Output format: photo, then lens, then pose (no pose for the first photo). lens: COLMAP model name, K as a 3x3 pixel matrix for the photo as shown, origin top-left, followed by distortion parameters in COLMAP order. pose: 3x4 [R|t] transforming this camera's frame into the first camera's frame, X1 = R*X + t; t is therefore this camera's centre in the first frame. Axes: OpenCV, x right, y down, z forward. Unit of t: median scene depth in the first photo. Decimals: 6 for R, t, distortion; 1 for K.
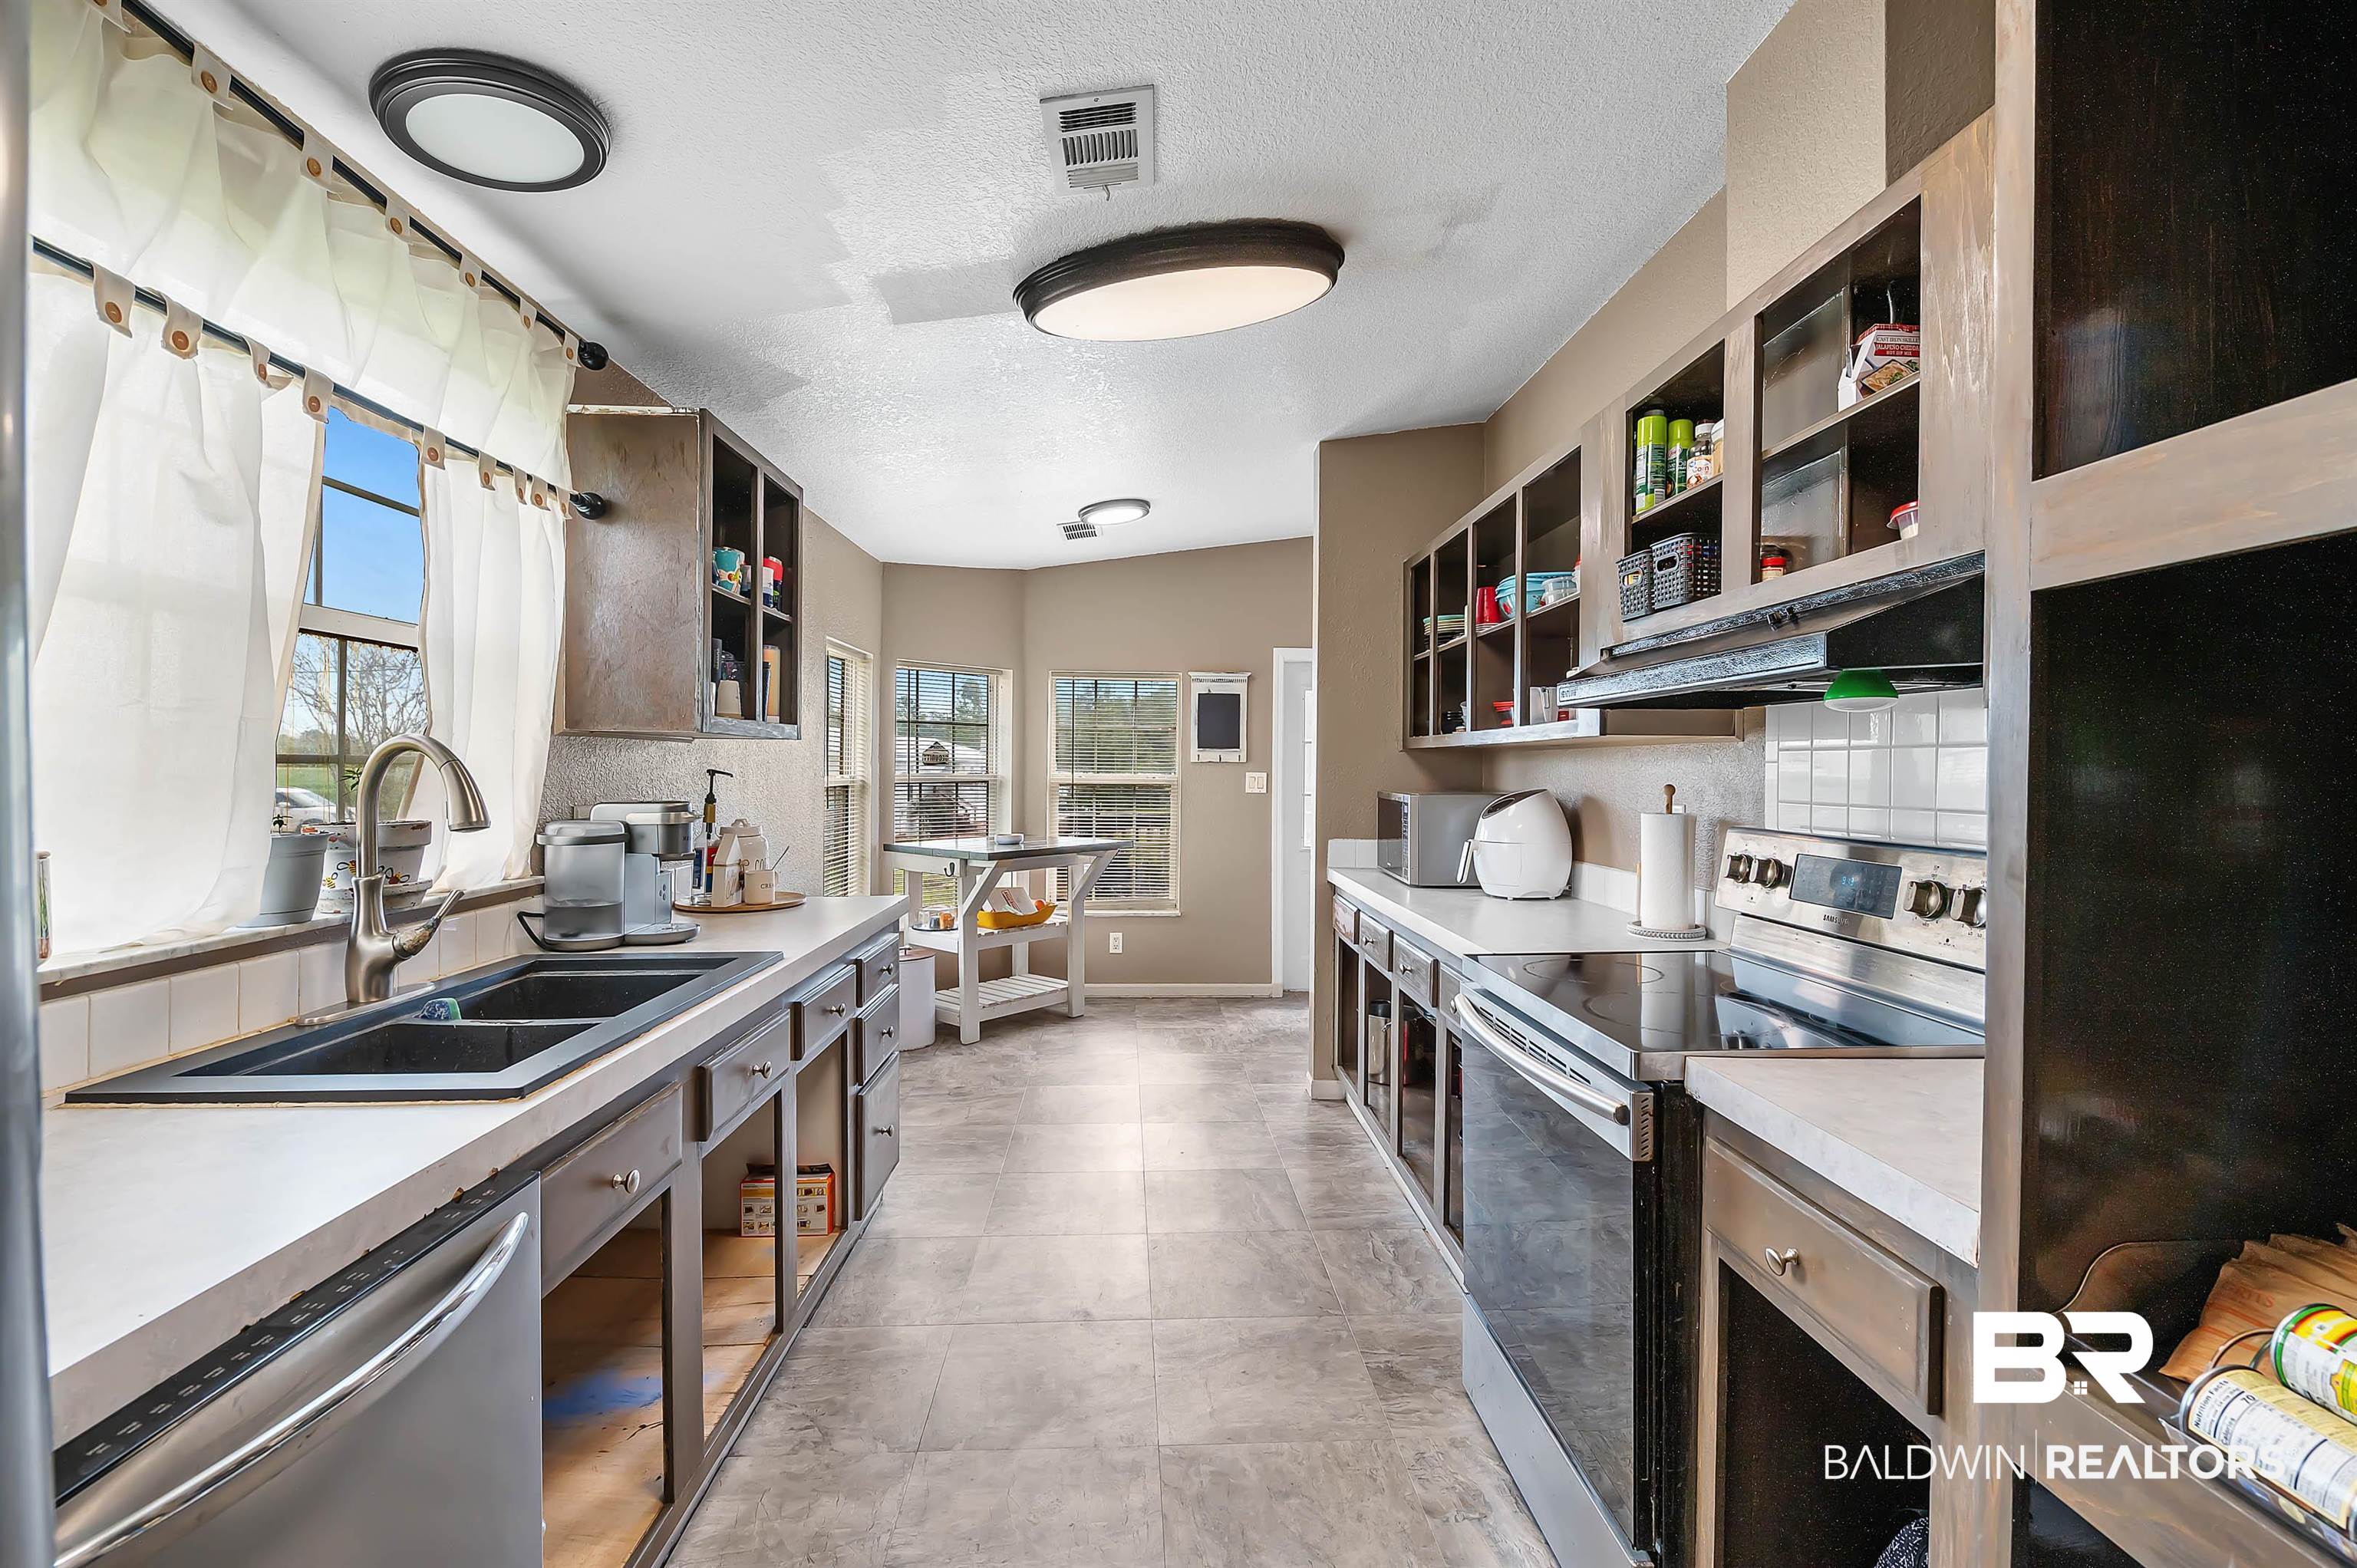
lens RADIAL K [[1051.6, 0, 1178.3], [0, 1051.6, 777.5], [0, 0, 1]] dist [-0.005575, -0.002596]
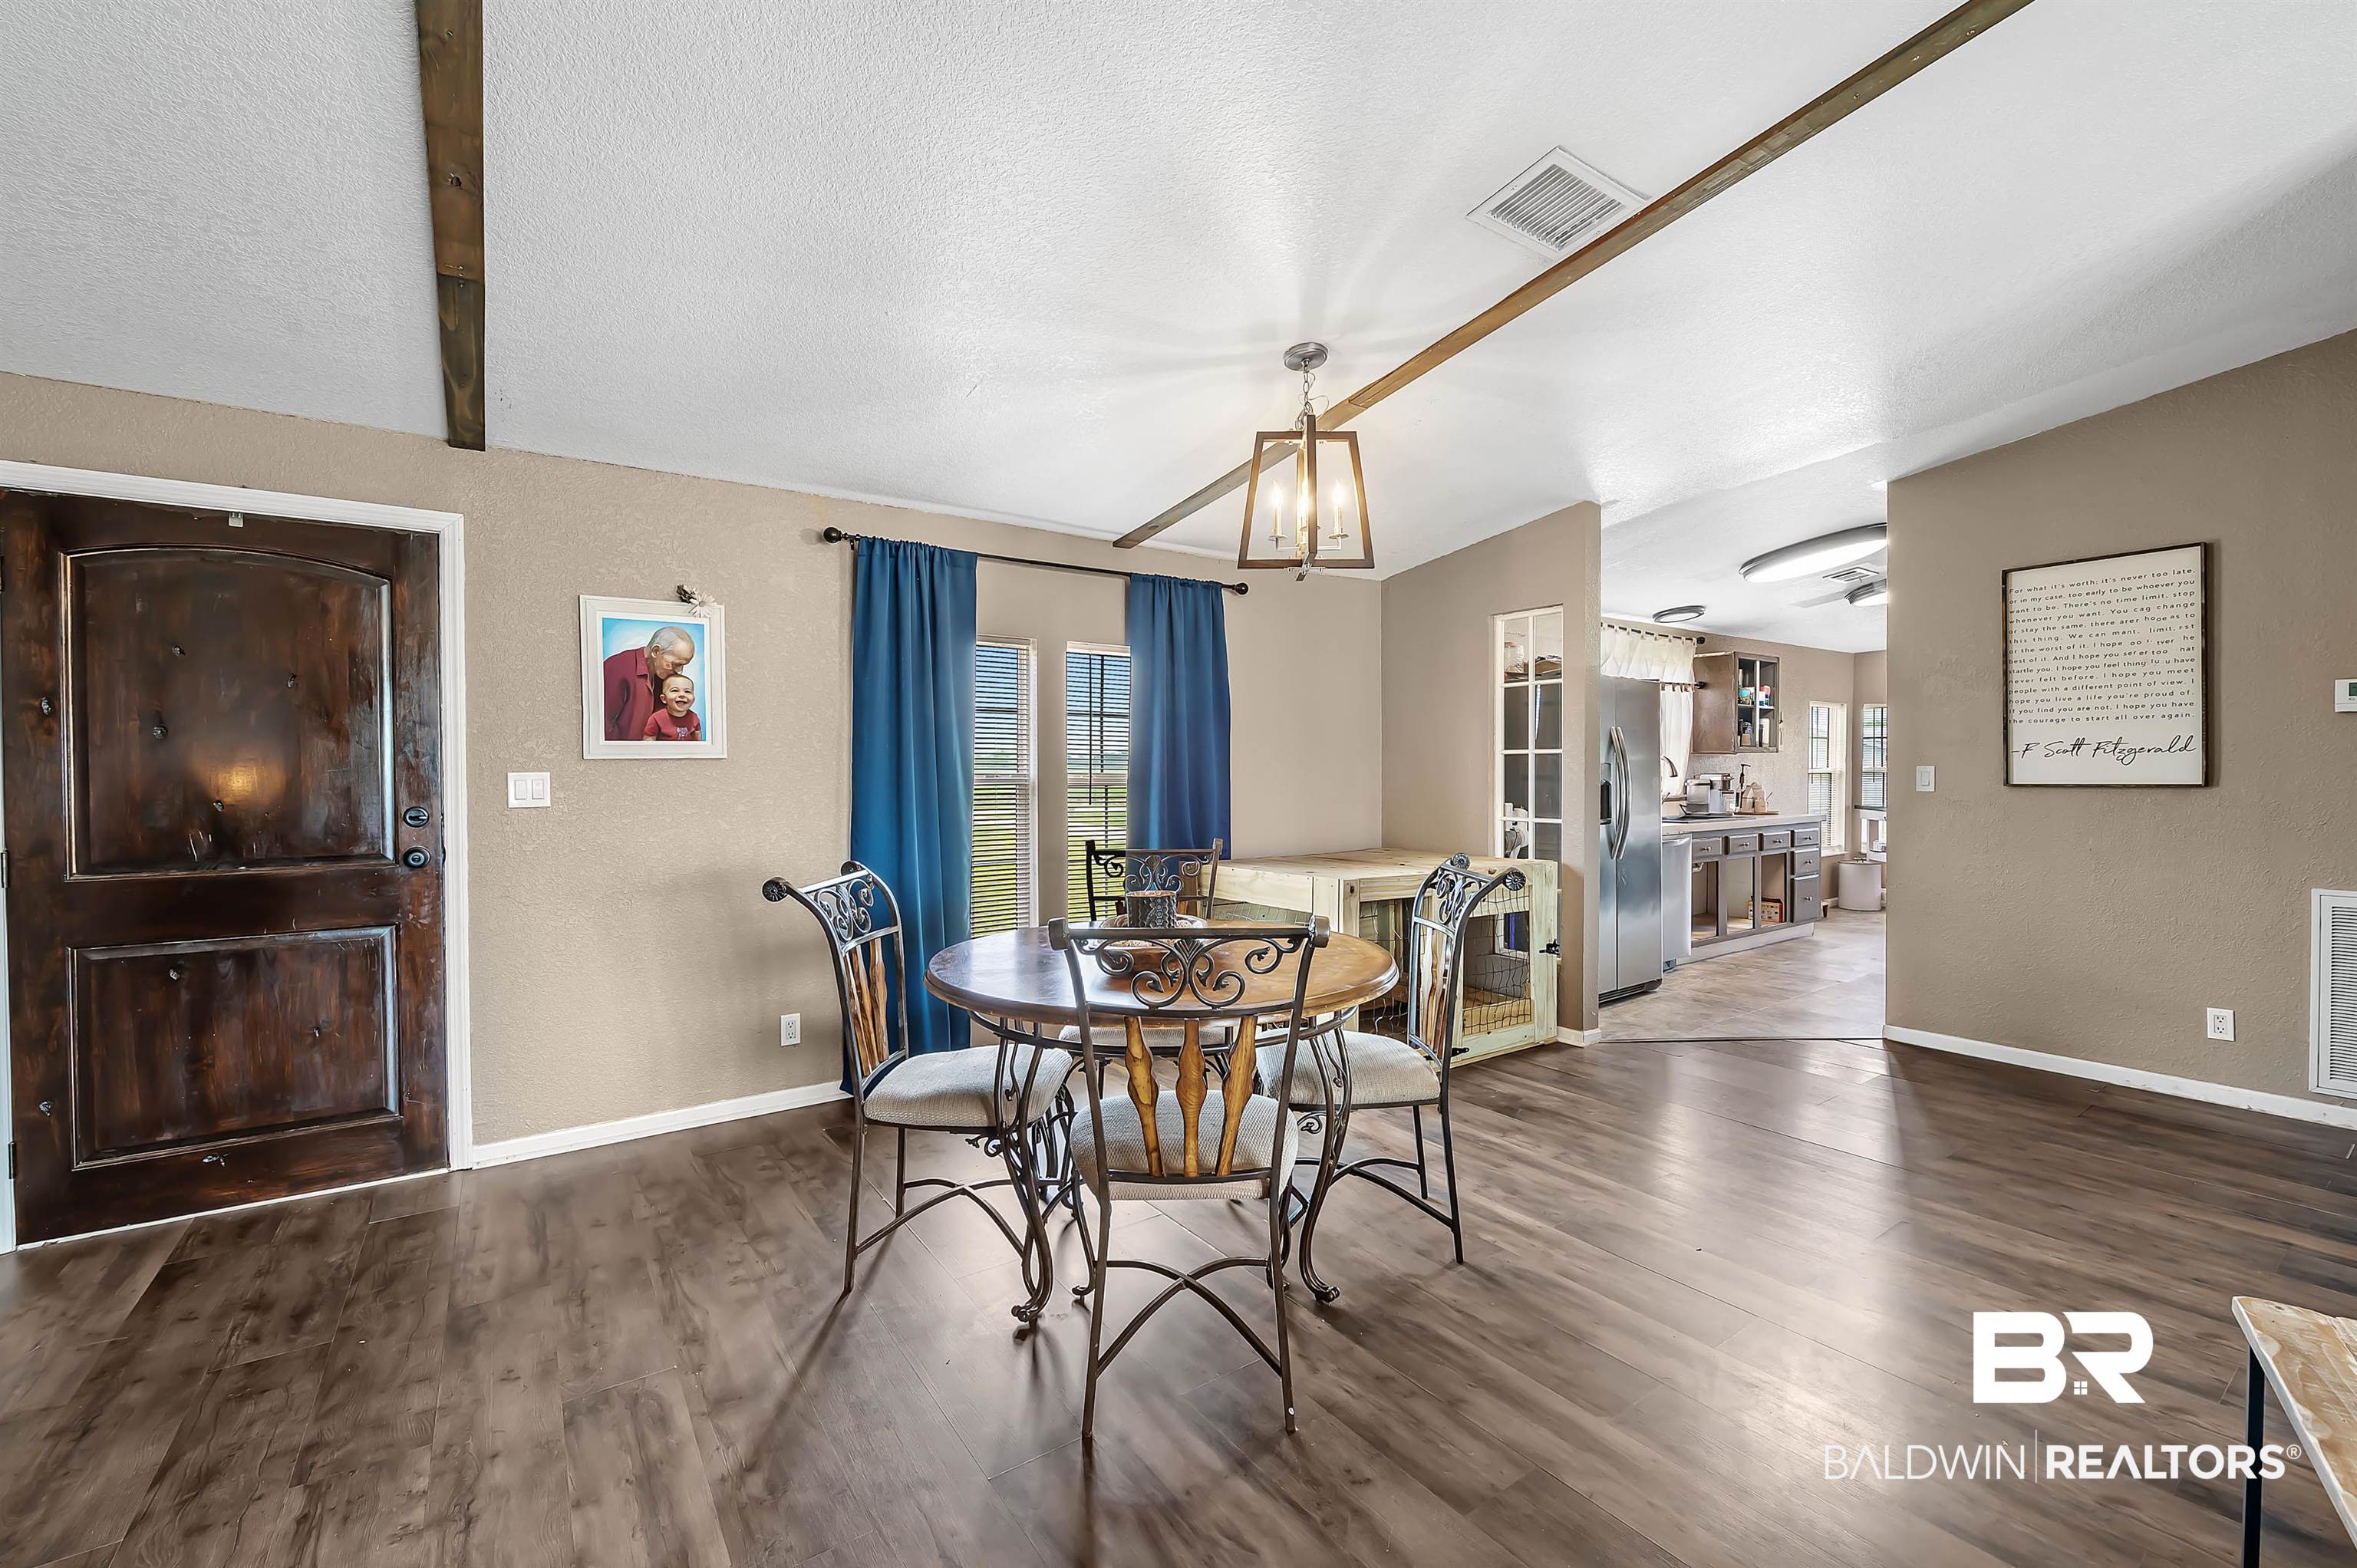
lens RADIAL K [[968.9, 0, 1180.8], [0, 968.9, 779.8], [0, 0, 1]] dist [-0.009476, -0.000166]
pose [[0.541210, 0.007967, -0.840850, 0.909734], [-0.002706, 0.999966, 0.007733, 0.019200], [0.840883, -0.001910, 0.541213, -1.650429]]
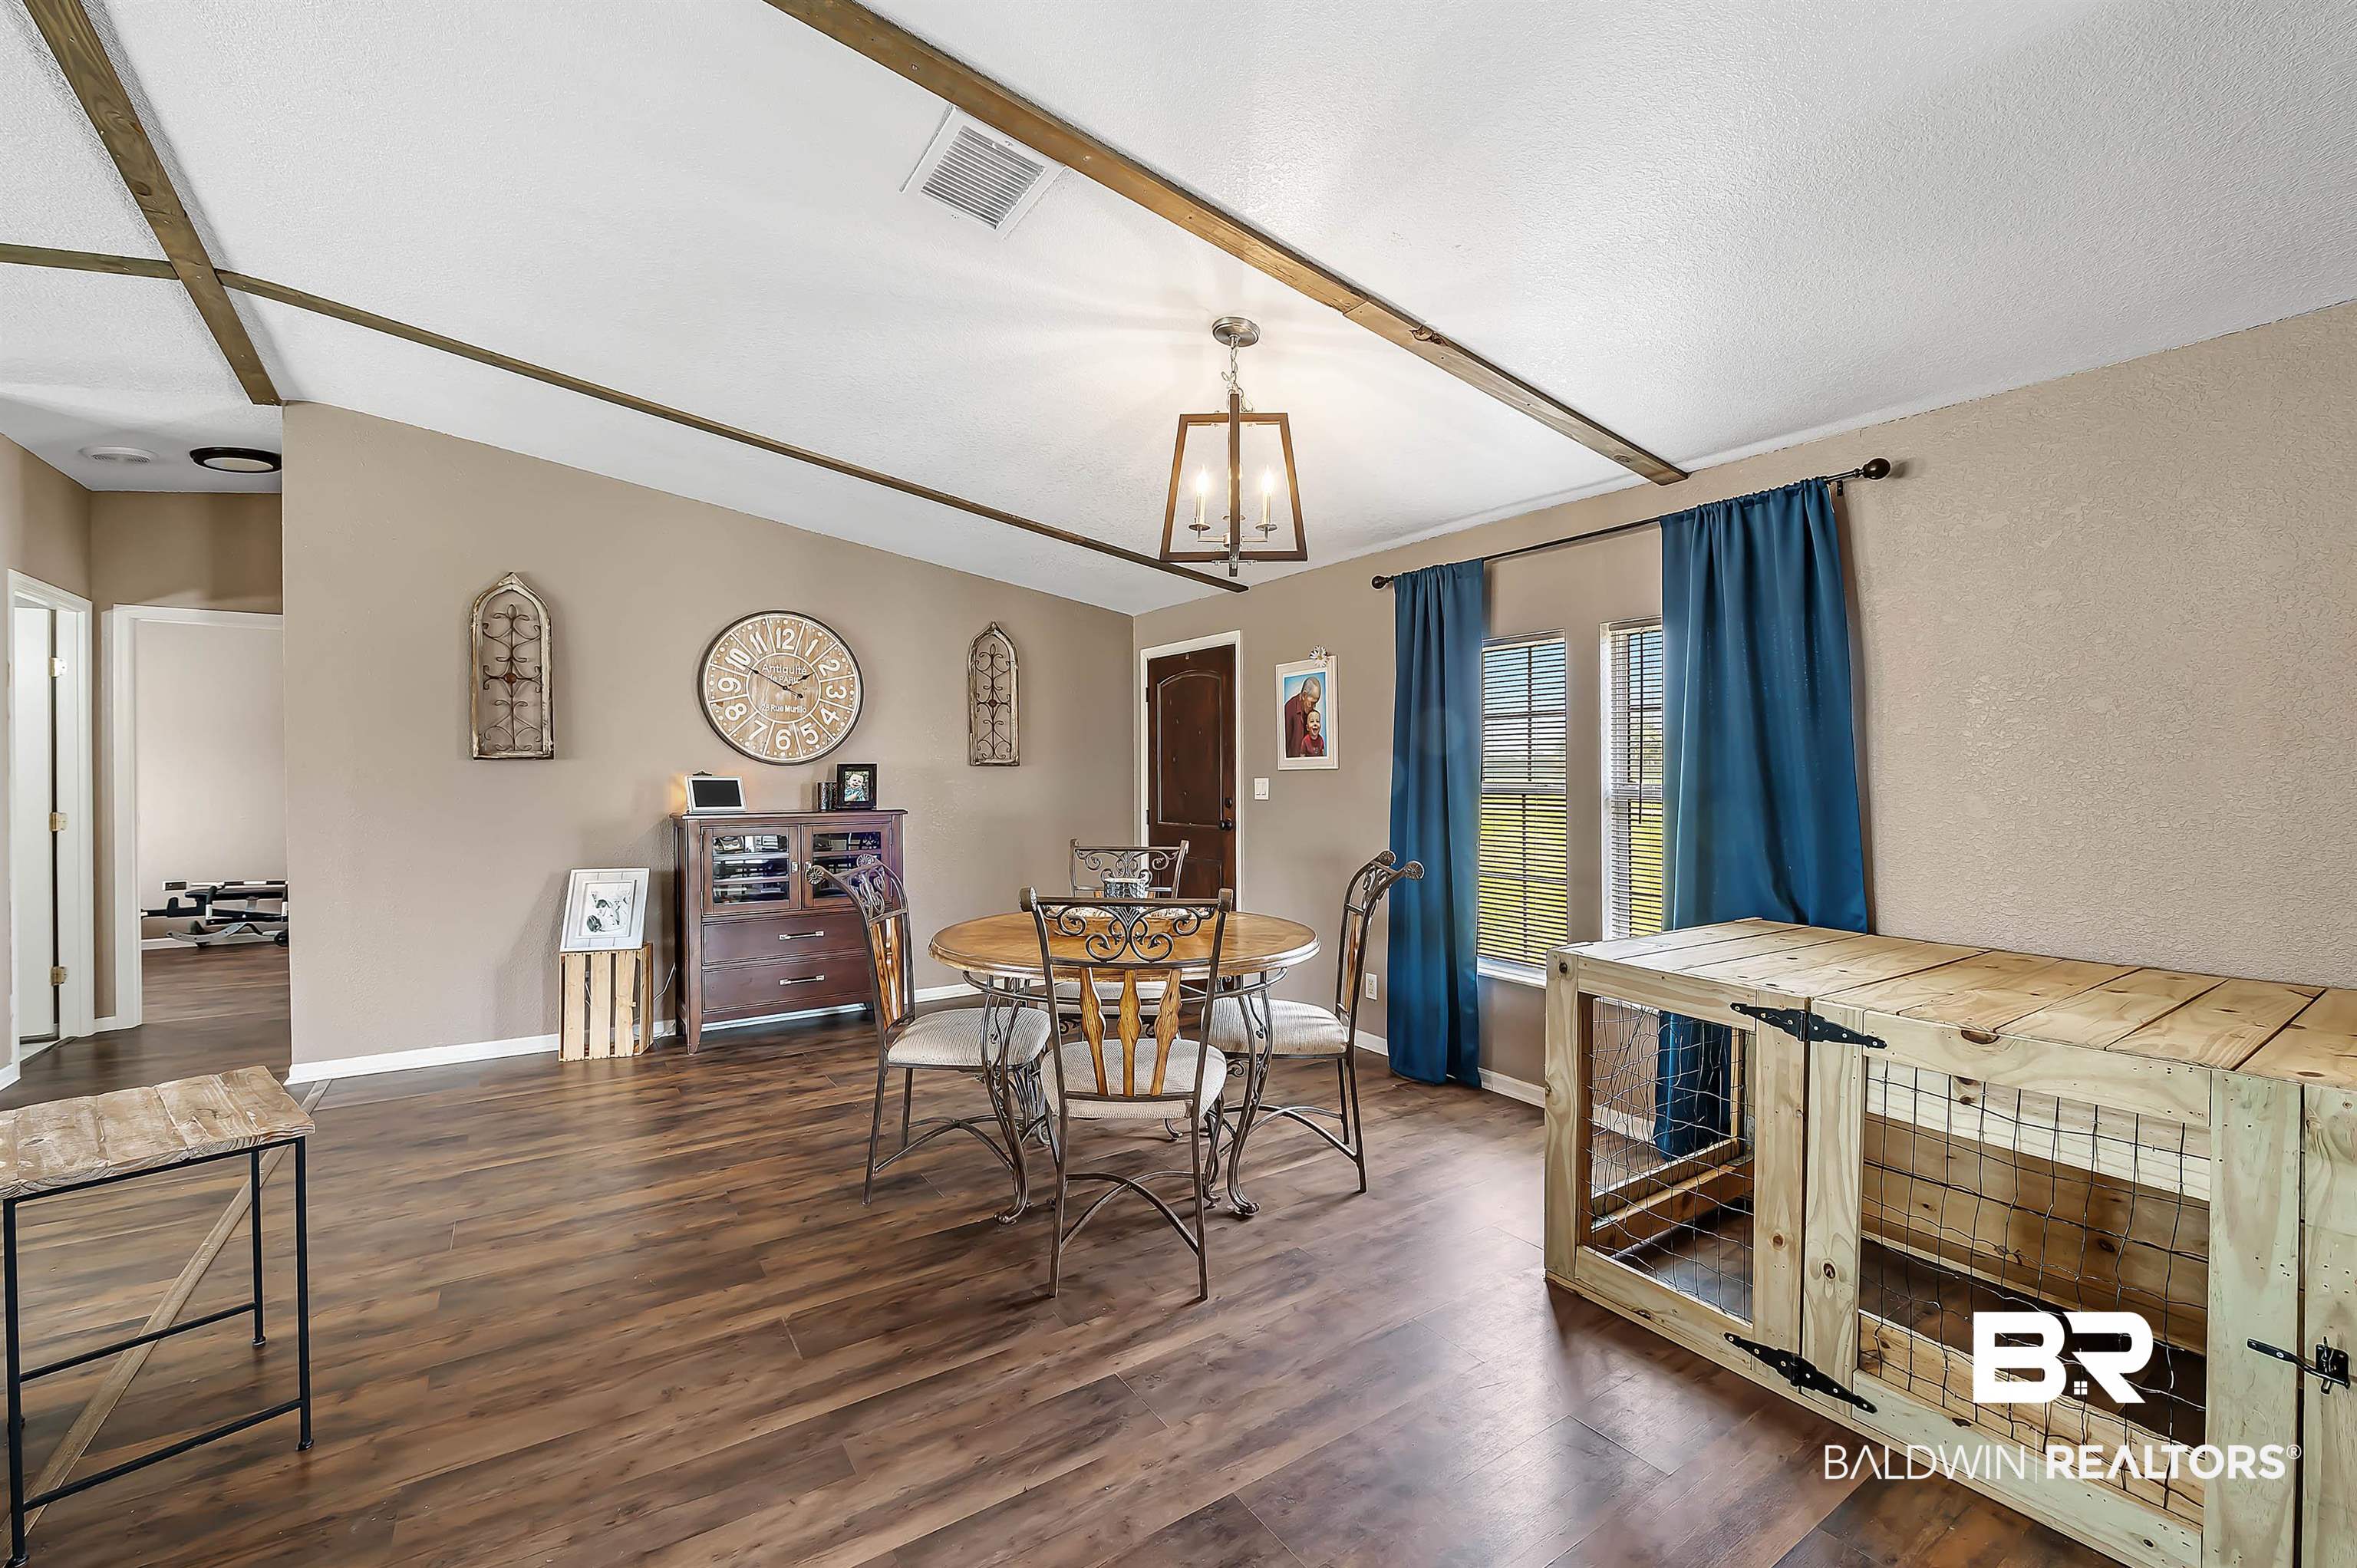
lens RADIAL K [[968.9, 0, 1184.4], [0, 968.9, 783.1], [0, 0, 1]] dist [-0.009476, -0.000166]
pose [[-0.848408, 0.002251, -0.529338, 0.665350], [-0.005255, 0.999906, 0.012675, 0.007959], [0.529316, 0.013535, -0.848317, -0.250804]]
